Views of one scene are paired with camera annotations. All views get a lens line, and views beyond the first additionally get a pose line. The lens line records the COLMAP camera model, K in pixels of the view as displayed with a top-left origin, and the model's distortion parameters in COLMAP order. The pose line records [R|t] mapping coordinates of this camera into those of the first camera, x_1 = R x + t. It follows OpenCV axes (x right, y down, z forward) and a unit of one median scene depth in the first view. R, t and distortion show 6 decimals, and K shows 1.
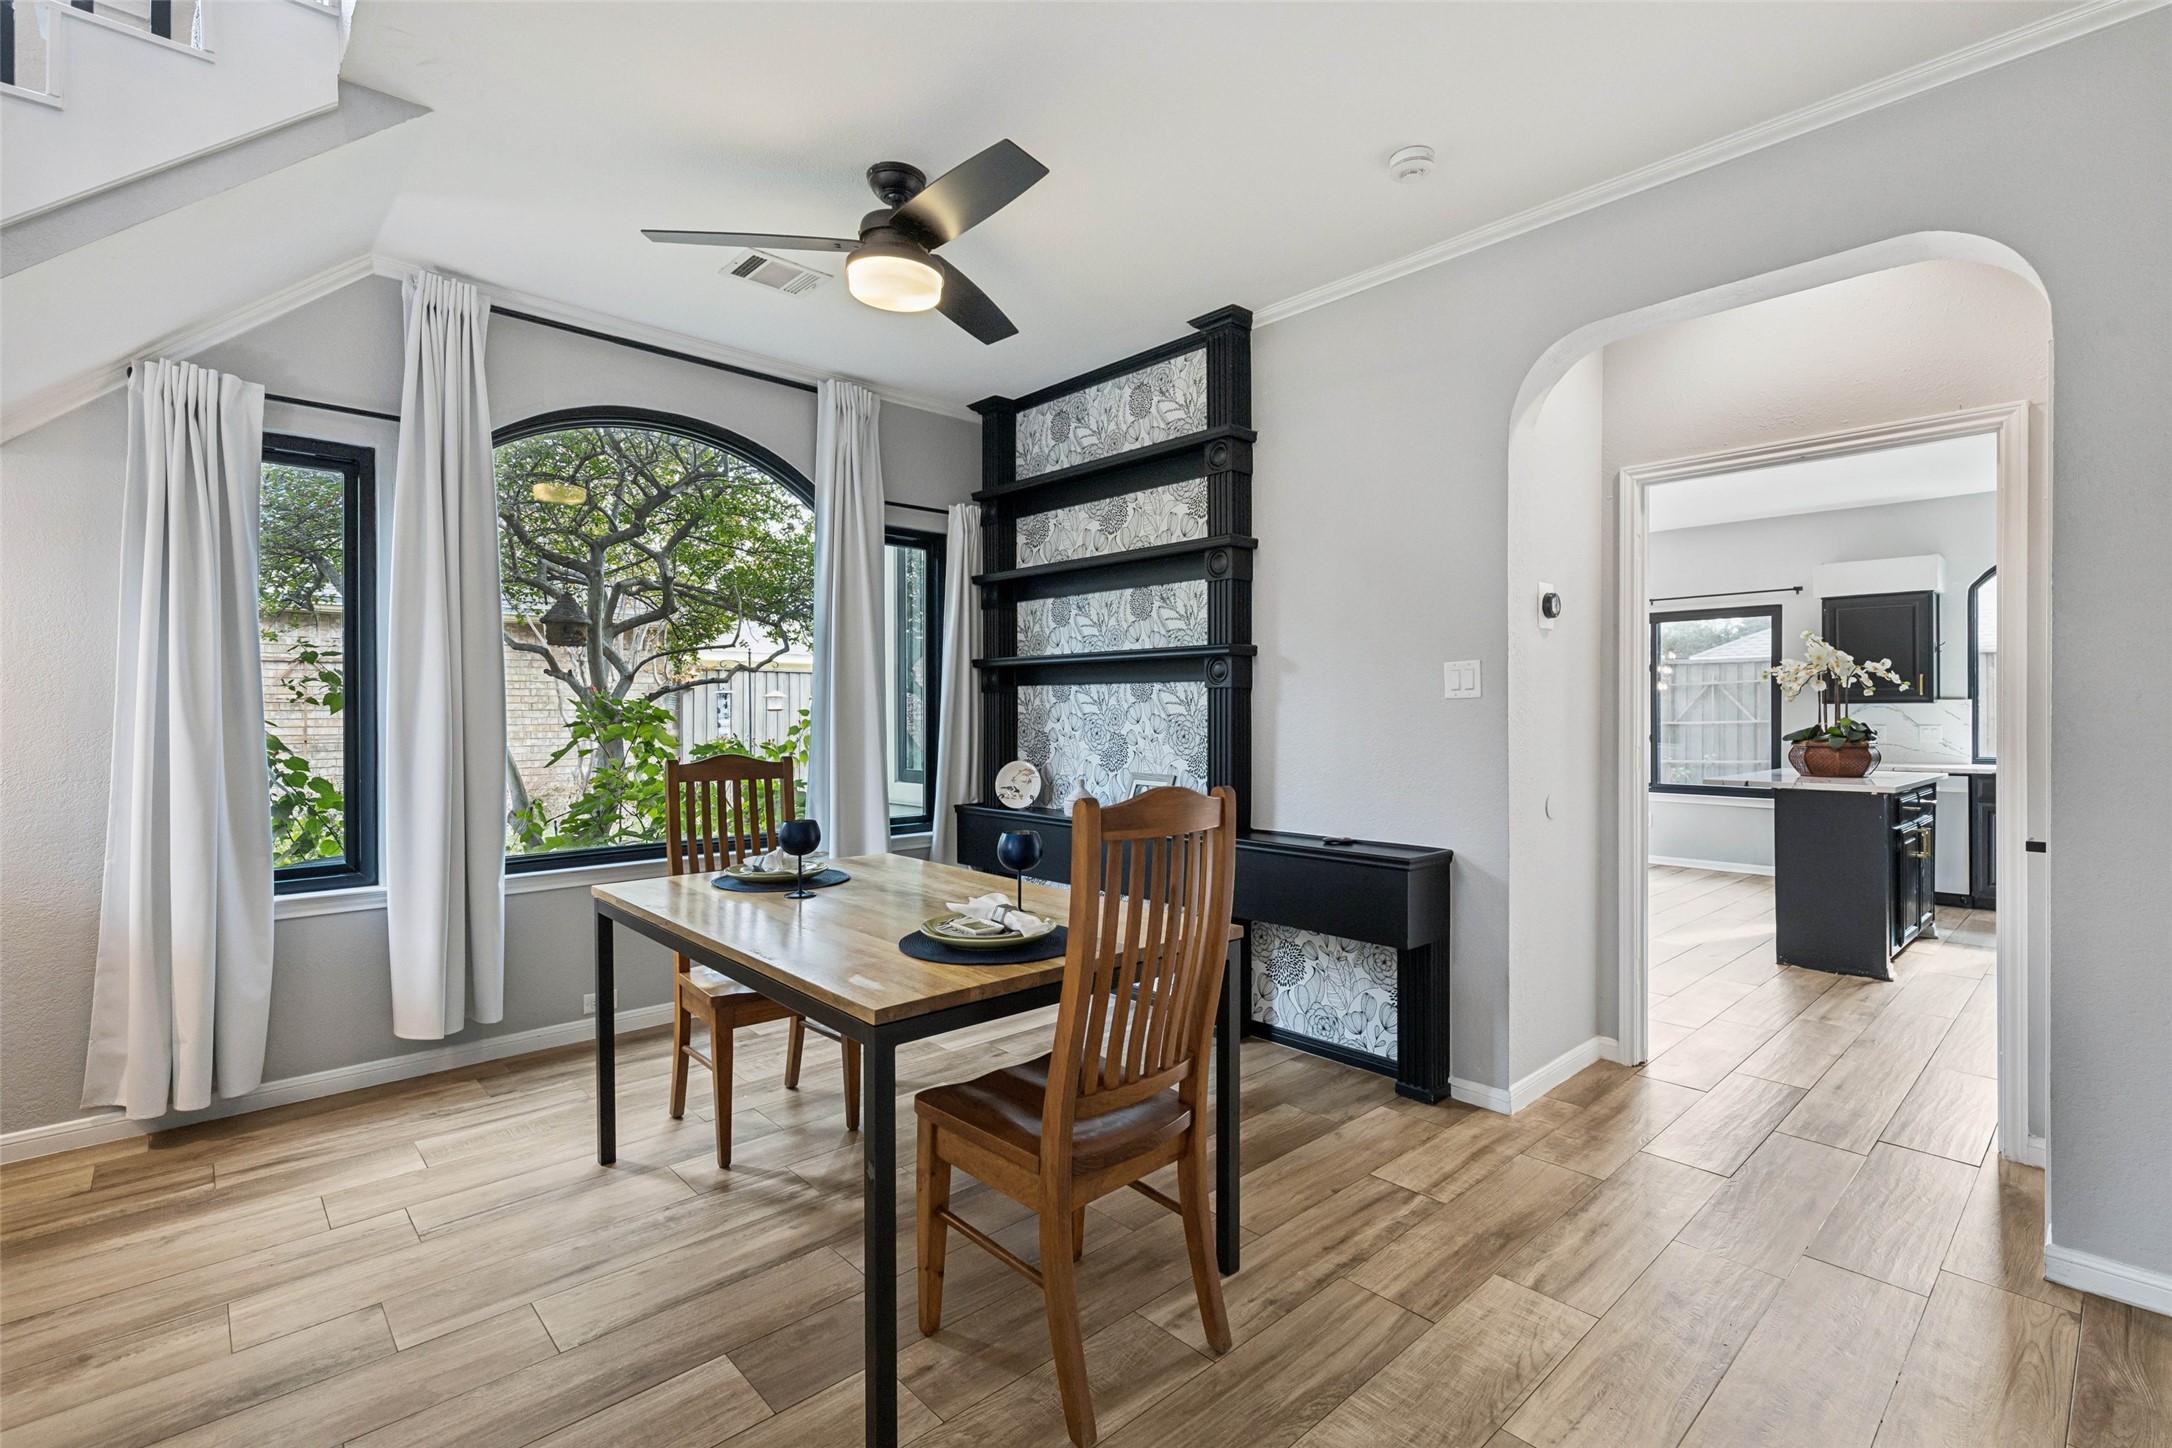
lens RADIAL K [[984.8, 0, 1089.6], [0, 984.8, 713.9], [0, 0, 1]] dist [0.010661, -0.000585]
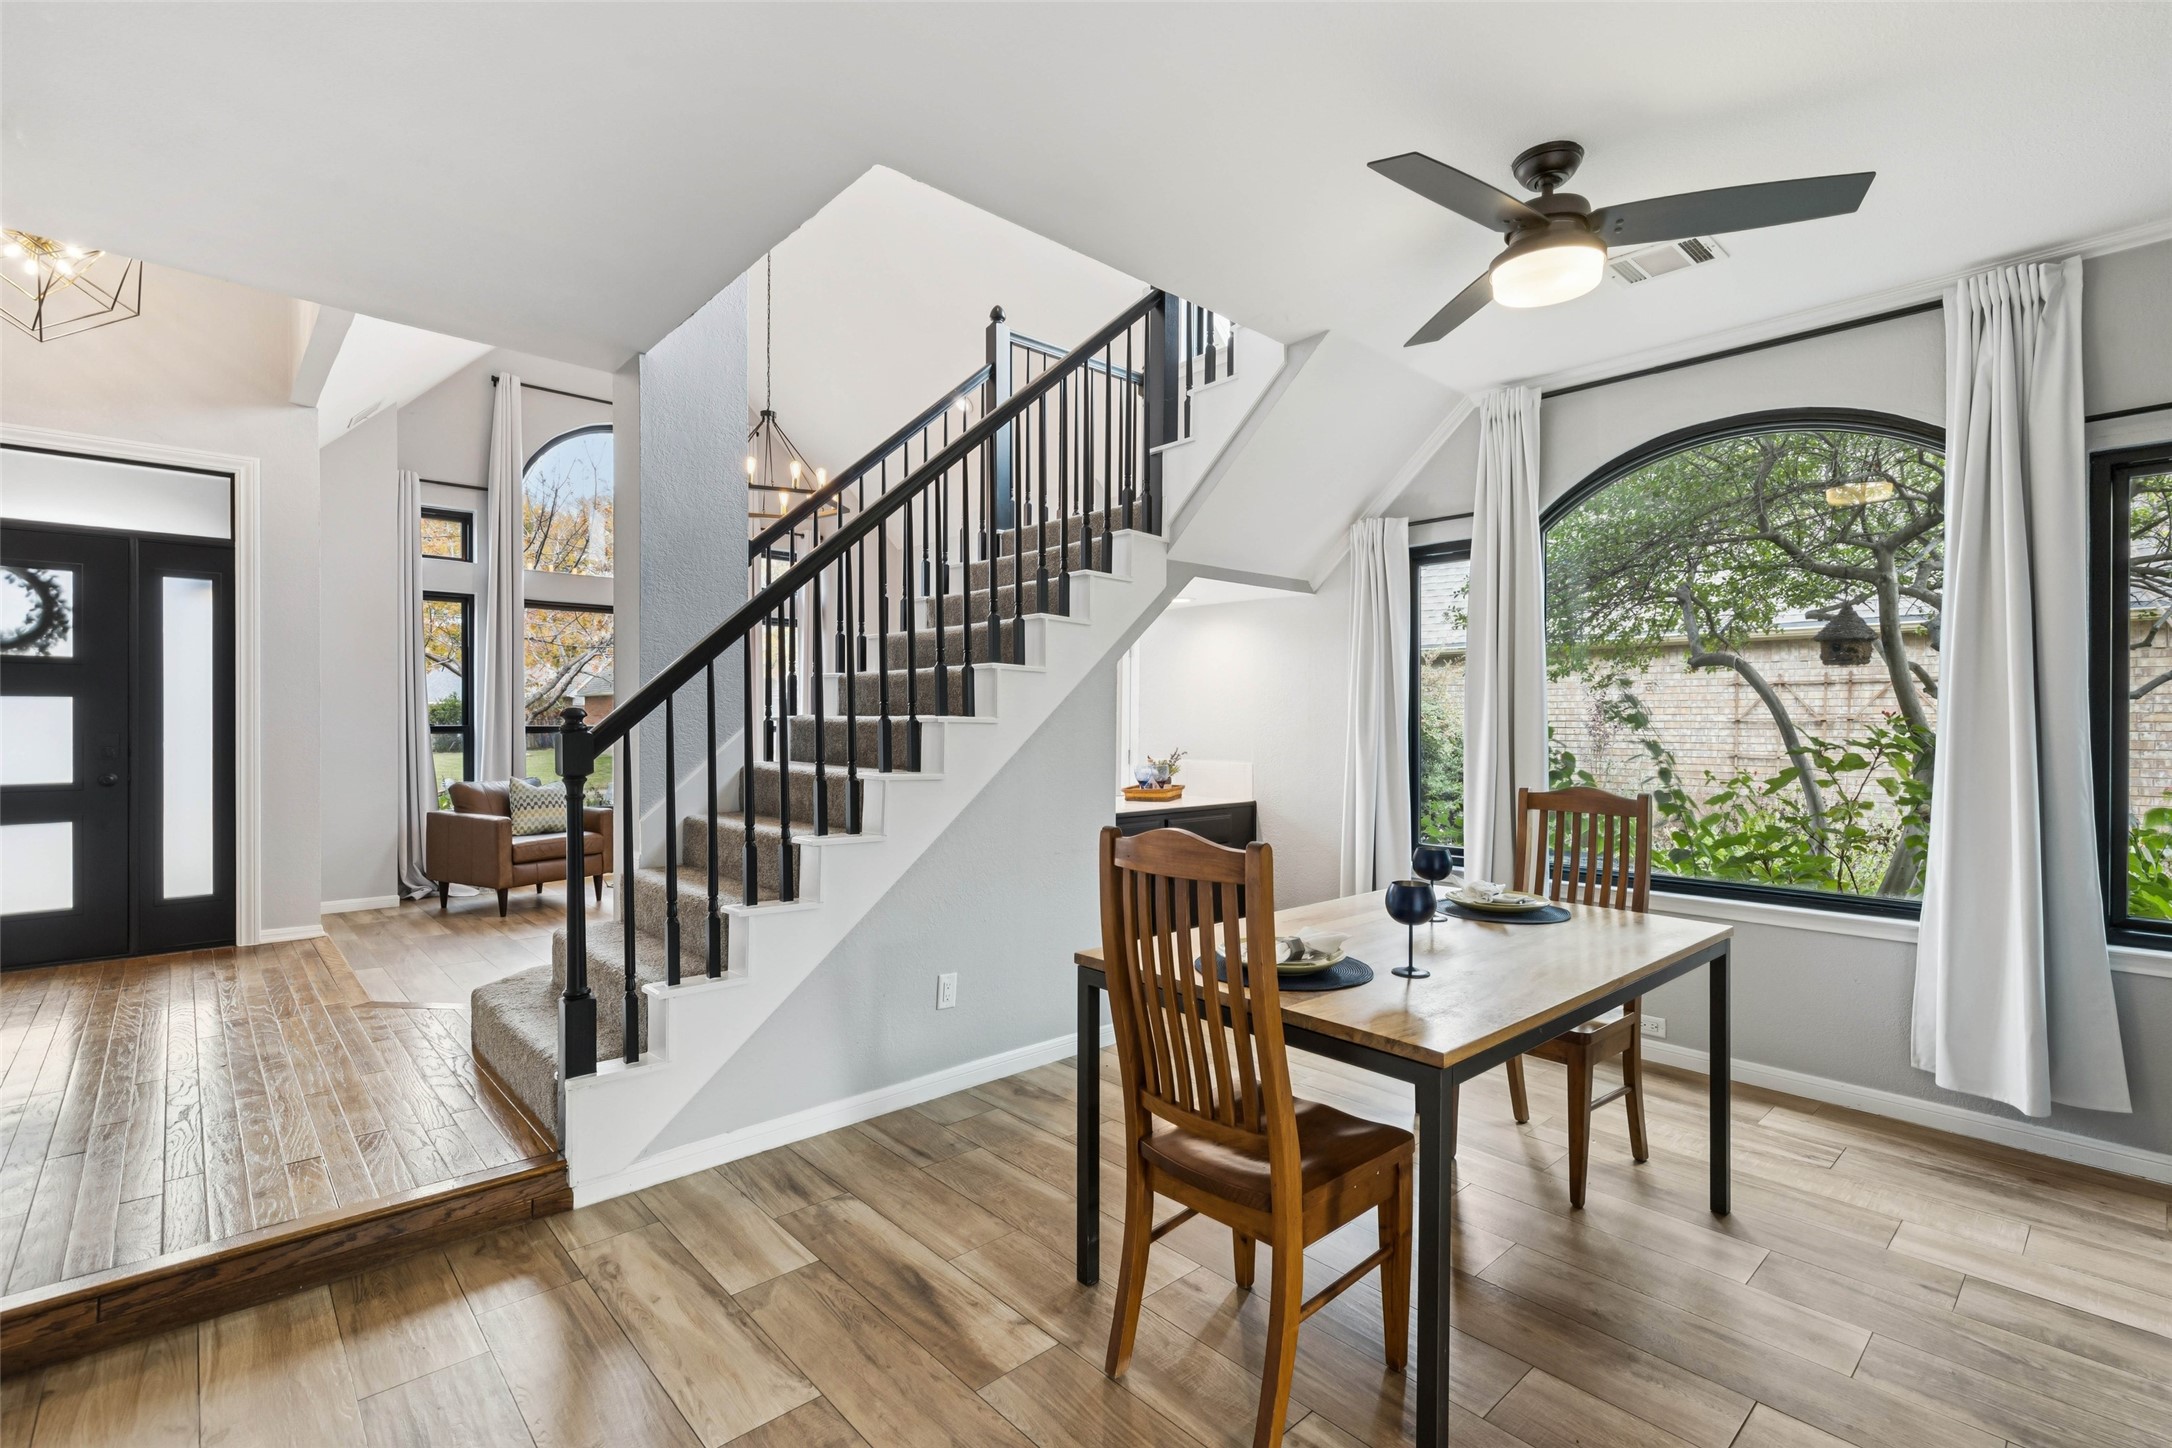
lens RADIAL K [[979.6, 0, 1086.0], [0, 979.6, 724.0], [0, 0, 1]] dist [0.001833, -0.000094]
pose [[-0.025246, 0.002240, -0.999679, 0.575125], [-0.011781, 0.999927, 0.002538, -0.014524], [0.999612, 0.011841, -0.025218, 0.483338]]
